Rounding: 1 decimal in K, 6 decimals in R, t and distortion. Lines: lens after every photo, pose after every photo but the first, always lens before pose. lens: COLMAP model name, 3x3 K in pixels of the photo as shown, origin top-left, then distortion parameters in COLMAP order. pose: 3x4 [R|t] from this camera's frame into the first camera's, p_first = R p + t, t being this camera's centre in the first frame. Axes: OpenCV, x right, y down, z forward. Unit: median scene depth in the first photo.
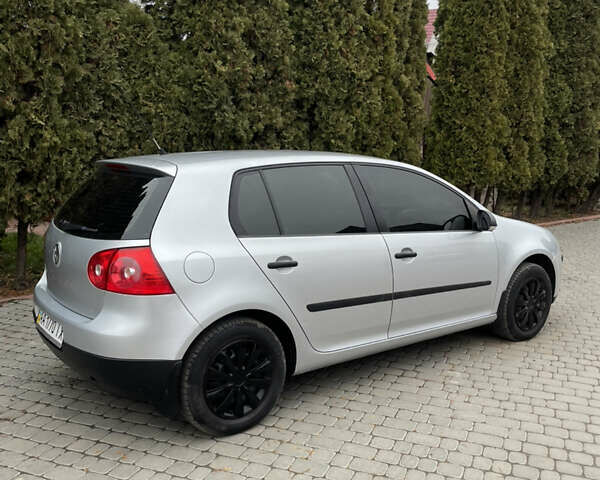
lens RADIAL K [[531.4, 0, 300.6], [0, 531.4, 236.5], [0, 0, 1]] dist [0.022363, -0.029962]
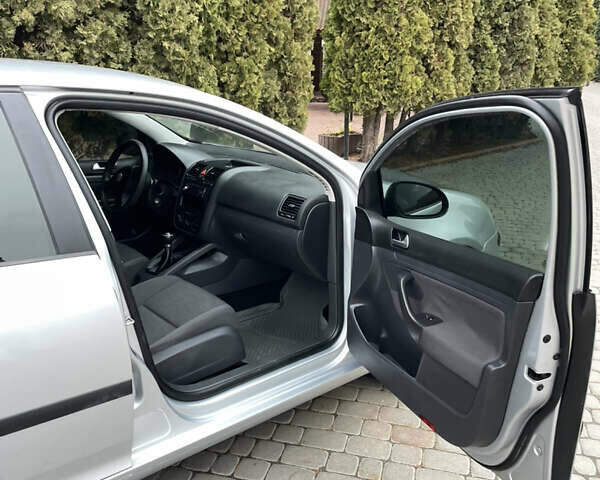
lens RADIAL K [[585.4, 0, 300.4], [0, 585.4, 242.6], [0, 0, 1]] dist [0.027557, 0.000000]
pose [[0.985971, -0.045953, 0.160467, 0.098877], [0.022971, 0.989566, 0.142240, -0.045256], [-0.165329, -0.136558, 0.976739, 0.276362]]
